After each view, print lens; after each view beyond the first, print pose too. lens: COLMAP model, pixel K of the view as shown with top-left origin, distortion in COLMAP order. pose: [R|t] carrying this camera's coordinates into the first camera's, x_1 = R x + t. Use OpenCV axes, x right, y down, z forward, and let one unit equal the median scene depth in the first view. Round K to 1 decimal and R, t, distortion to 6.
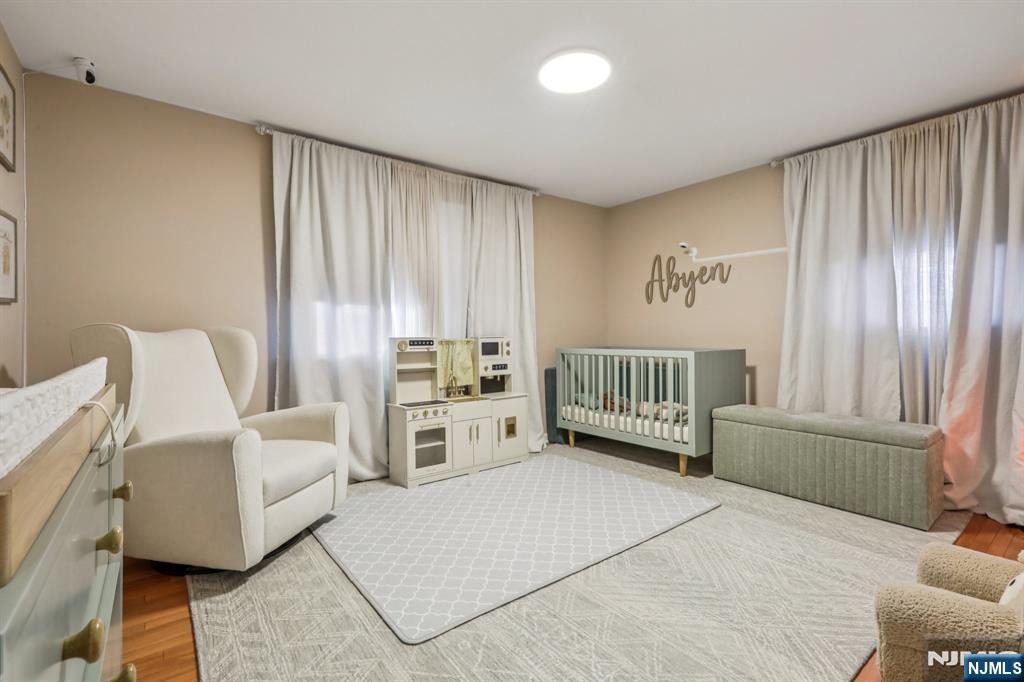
lens RADIAL K [[466.6, 0, 512.0], [0, 466.6, 339.8], [0, 0, 1]] dist [-0.000239, 0.001780]
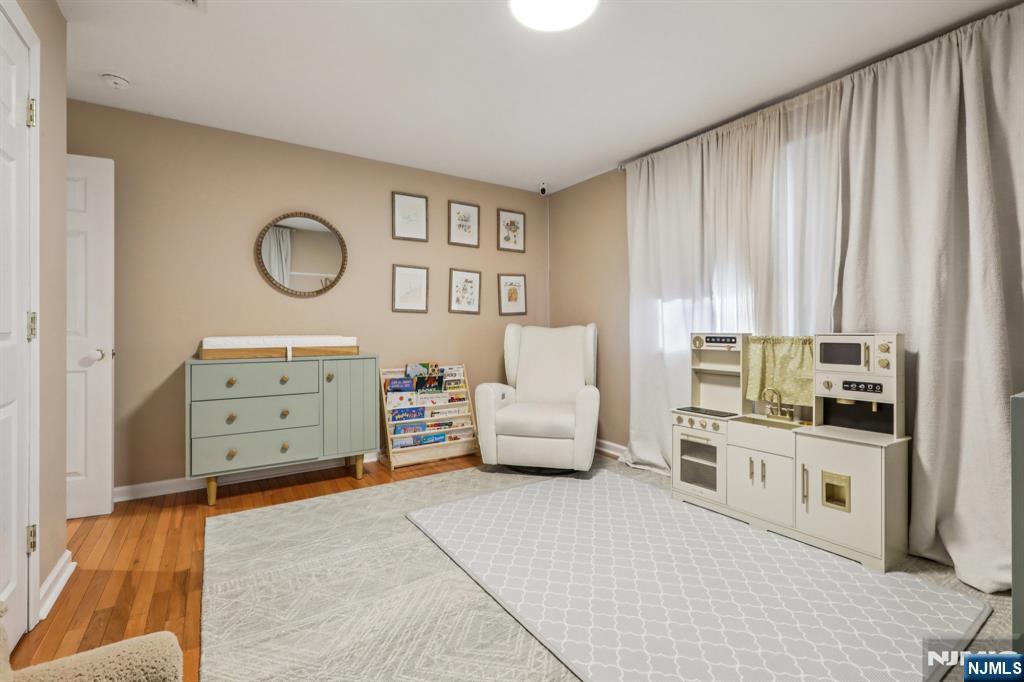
lens RADIAL K [[466.6, 0, 512.6], [0, 466.6, 335.8], [0, 0, 1]] dist [-0.000239, 0.001780]
pose [[-0.084496, 0.017658, -0.996267, 0.670843], [-0.009351, 0.999785, 0.018514, -0.012401], [0.996380, 0.010880, -0.084313, 0.717301]]
